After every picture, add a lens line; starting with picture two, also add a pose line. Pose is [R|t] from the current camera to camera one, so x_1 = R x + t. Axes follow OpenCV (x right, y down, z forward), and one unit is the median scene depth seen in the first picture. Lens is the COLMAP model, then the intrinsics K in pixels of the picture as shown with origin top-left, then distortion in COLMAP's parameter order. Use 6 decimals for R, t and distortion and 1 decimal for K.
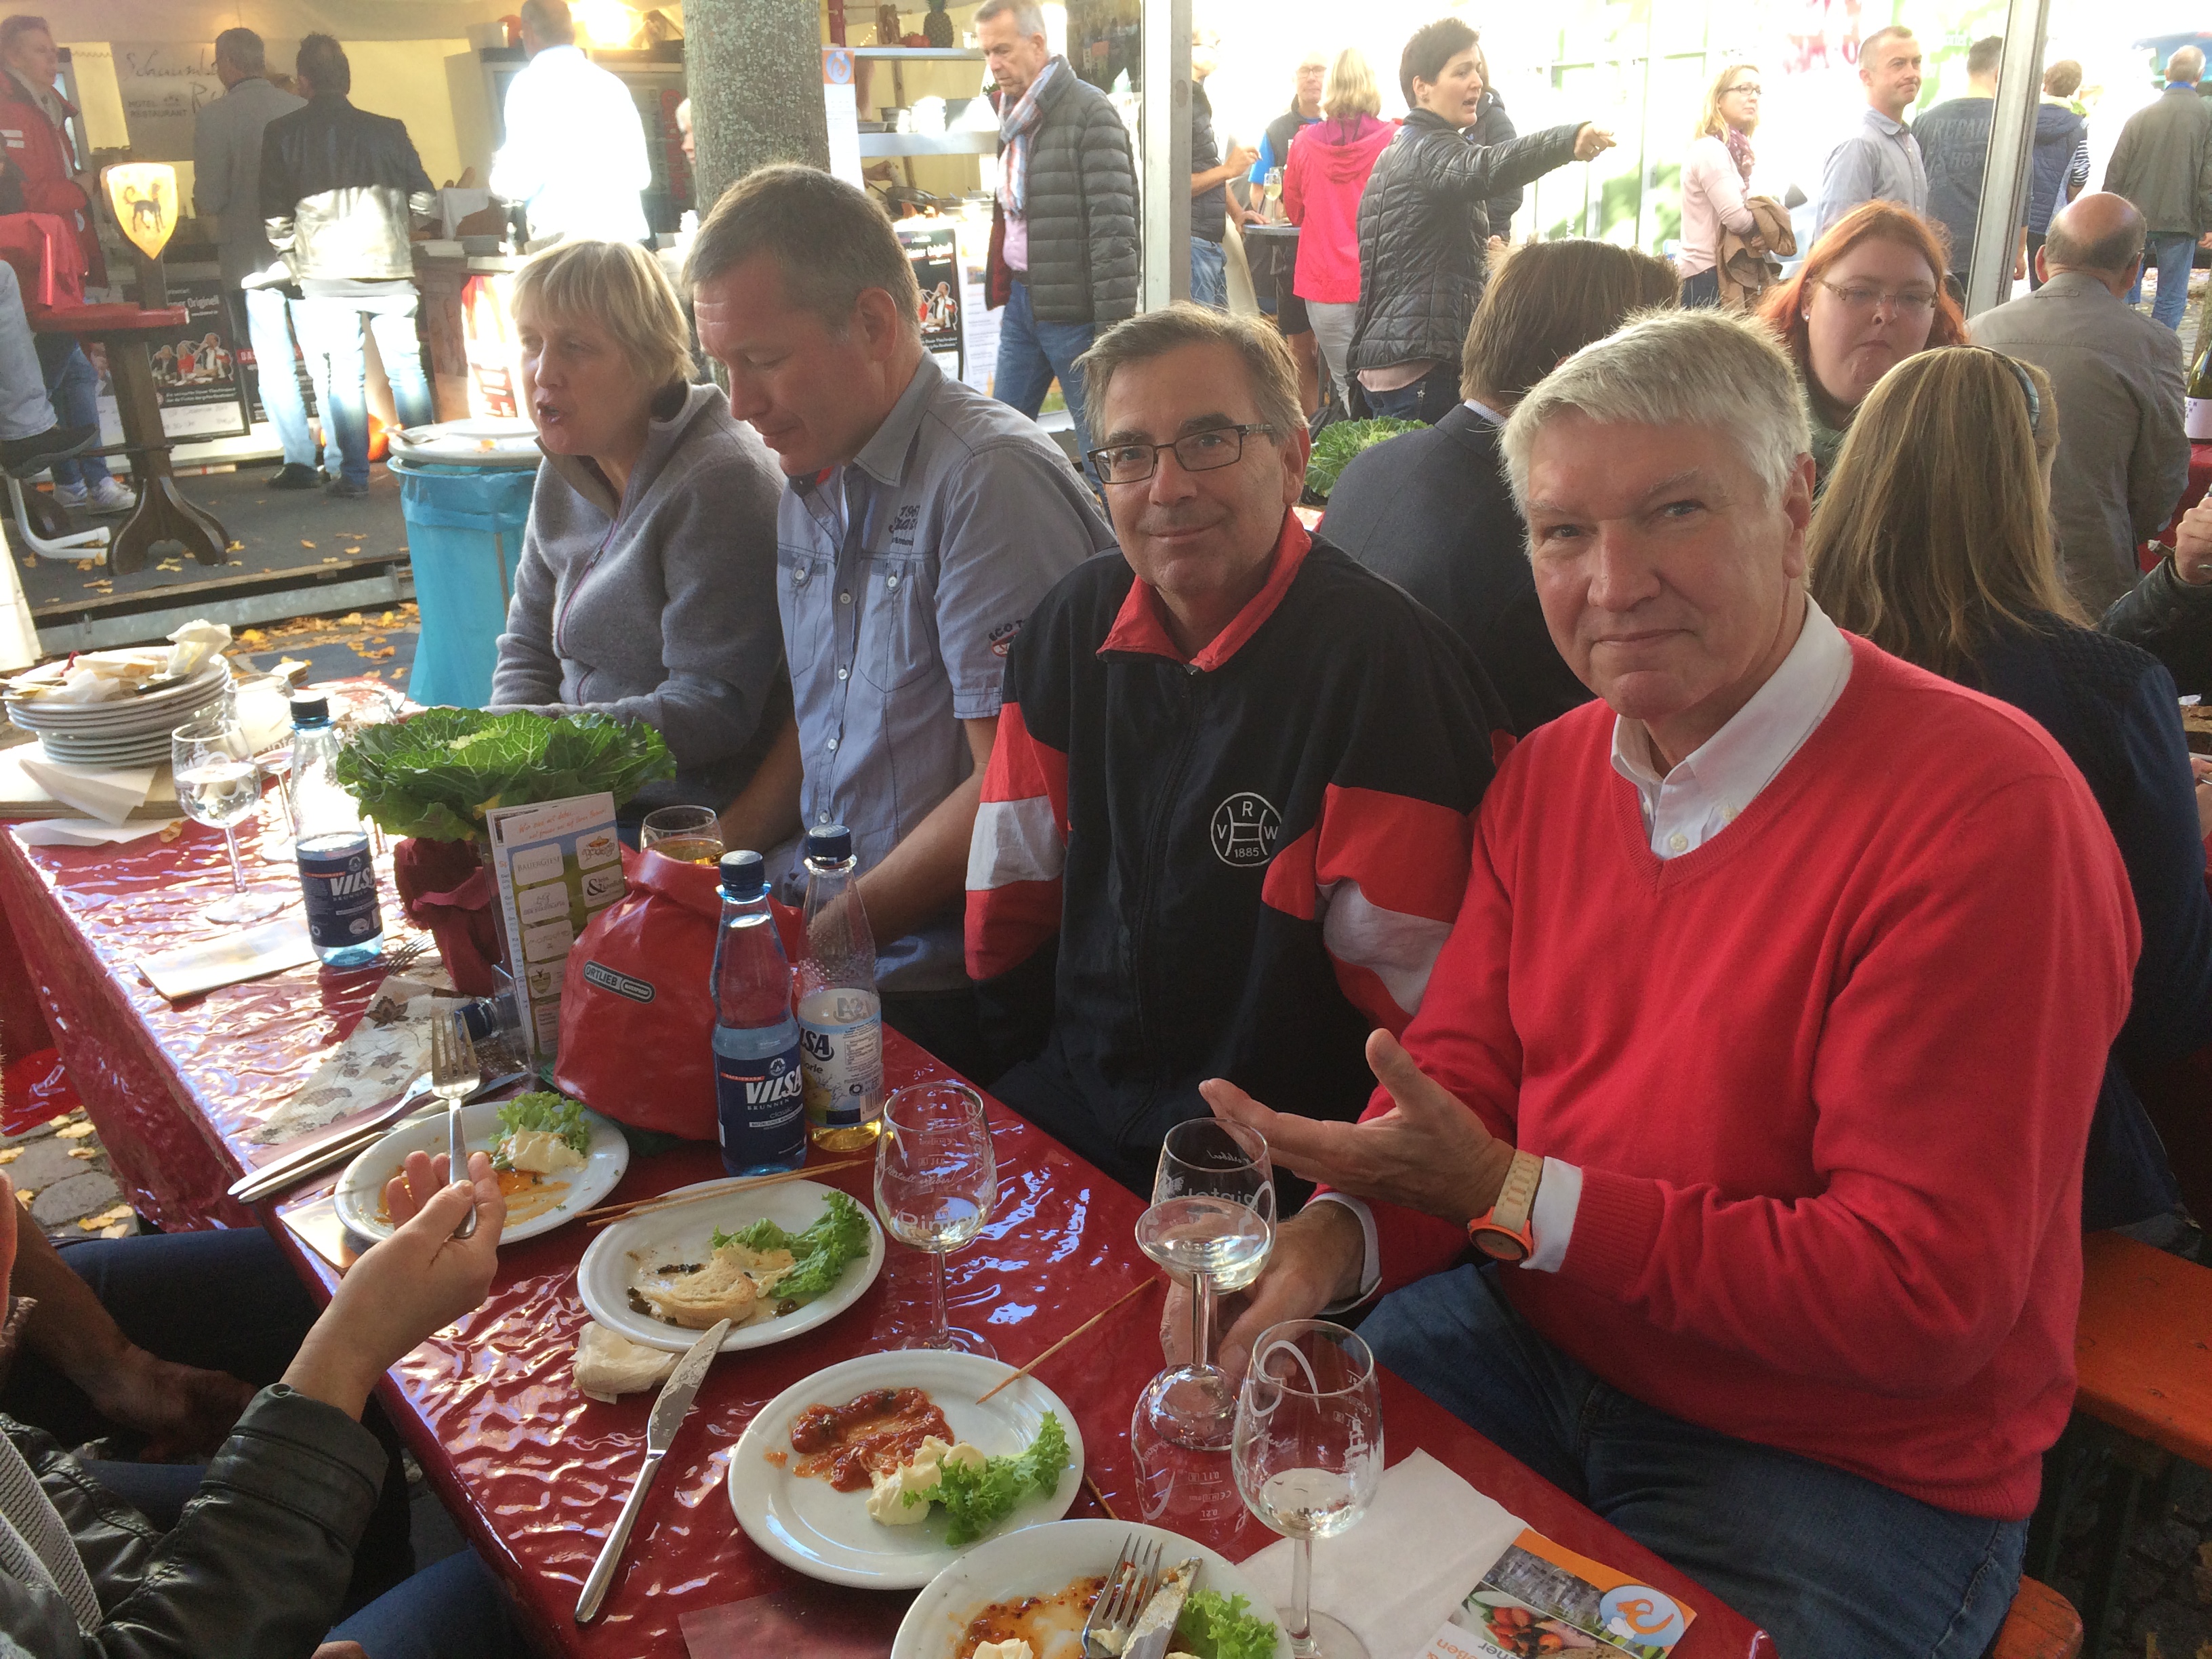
lens RADIAL K [[1883.8, 0, 1118.1], [0, 1883.8, 829.7], [0, 0, 1]] dist [0.078646, -0.110438]
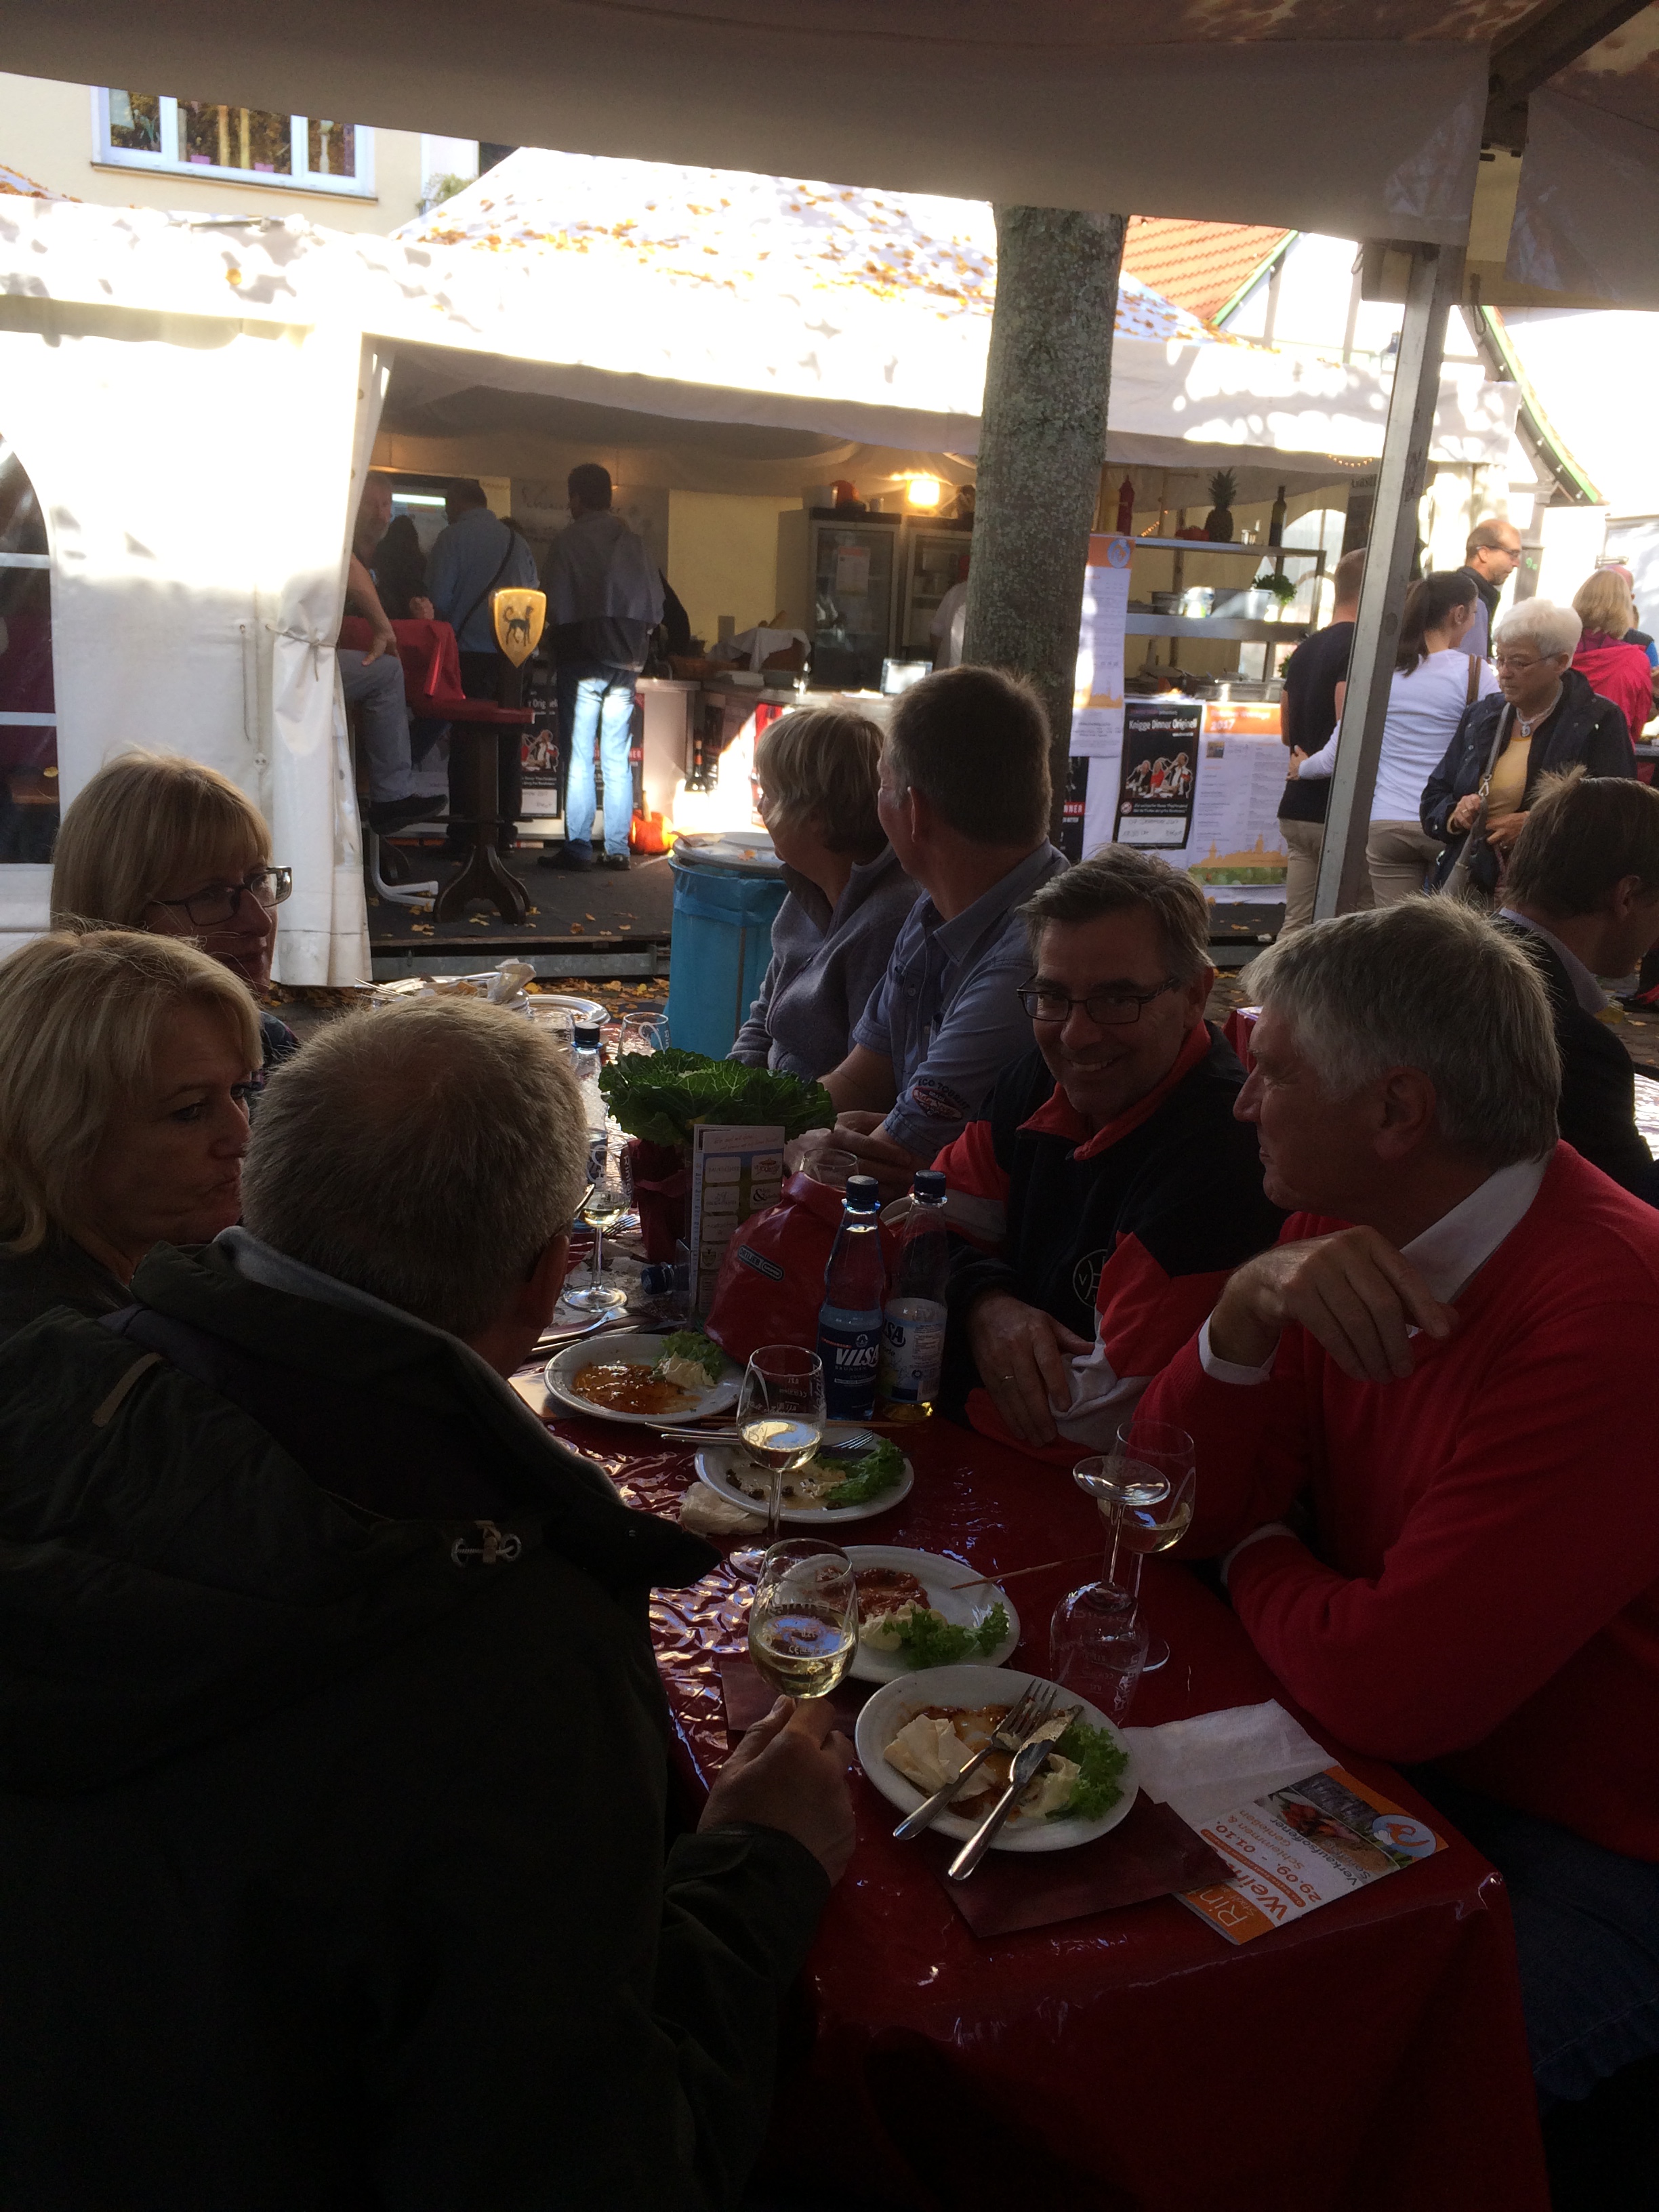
lens RADIAL K [[1883.8, 0, 813.9], [0, 1883.8, 1112.7], [0, 0, 1]] dist [0.078646, -0.110438]
pose [[0.952624, 0.159016, -0.259270, 0.091150], [-0.180066, 0.981859, -0.059415, 0.044640], [0.245118, 0.103286, 0.963976, -0.262664]]
